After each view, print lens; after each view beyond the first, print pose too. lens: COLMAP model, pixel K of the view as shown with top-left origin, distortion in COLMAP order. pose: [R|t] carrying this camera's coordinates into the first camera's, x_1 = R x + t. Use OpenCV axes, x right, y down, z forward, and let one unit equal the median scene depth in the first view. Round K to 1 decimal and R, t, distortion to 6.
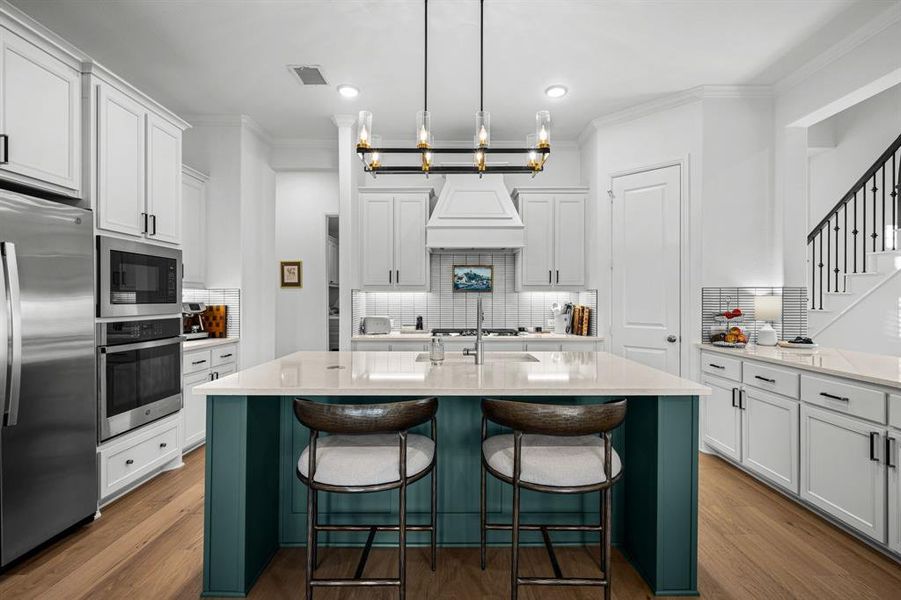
lens RADIAL K [[428.7, 0, 451.2], [0, 428.7, 299.1], [0, 0, 1]] dist [0.004114, 0.000020]
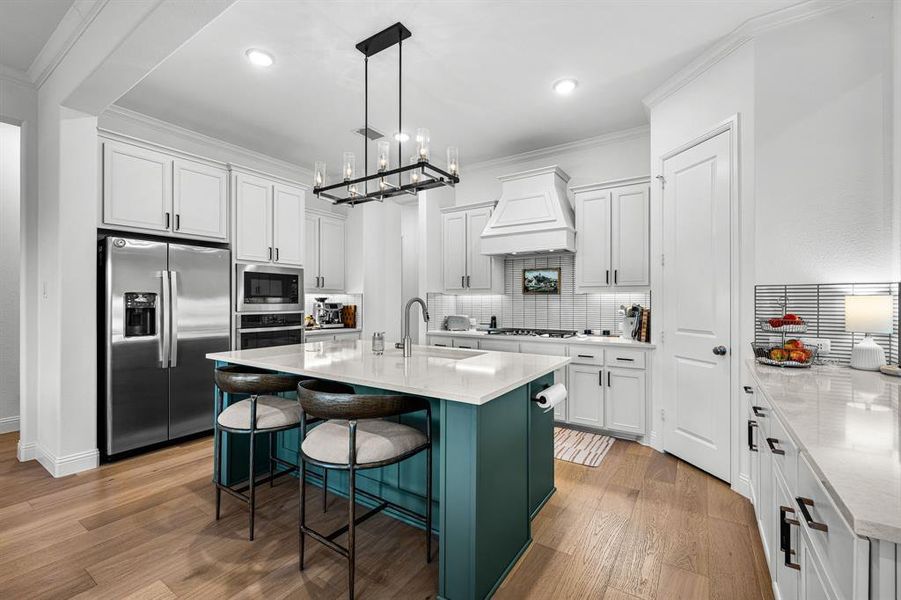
lens RADIAL K [[382.3, 0, 450.5], [0, 382.3, 300.6], [0, 0, 1]] dist [-0.000900, -0.000392]
pose [[0.835760, -0.000960, -0.549094, 0.427181], [0.000407, 0.999999, -0.001128, 0.000449], [0.549095, 0.000719, 0.835760, 0.118023]]
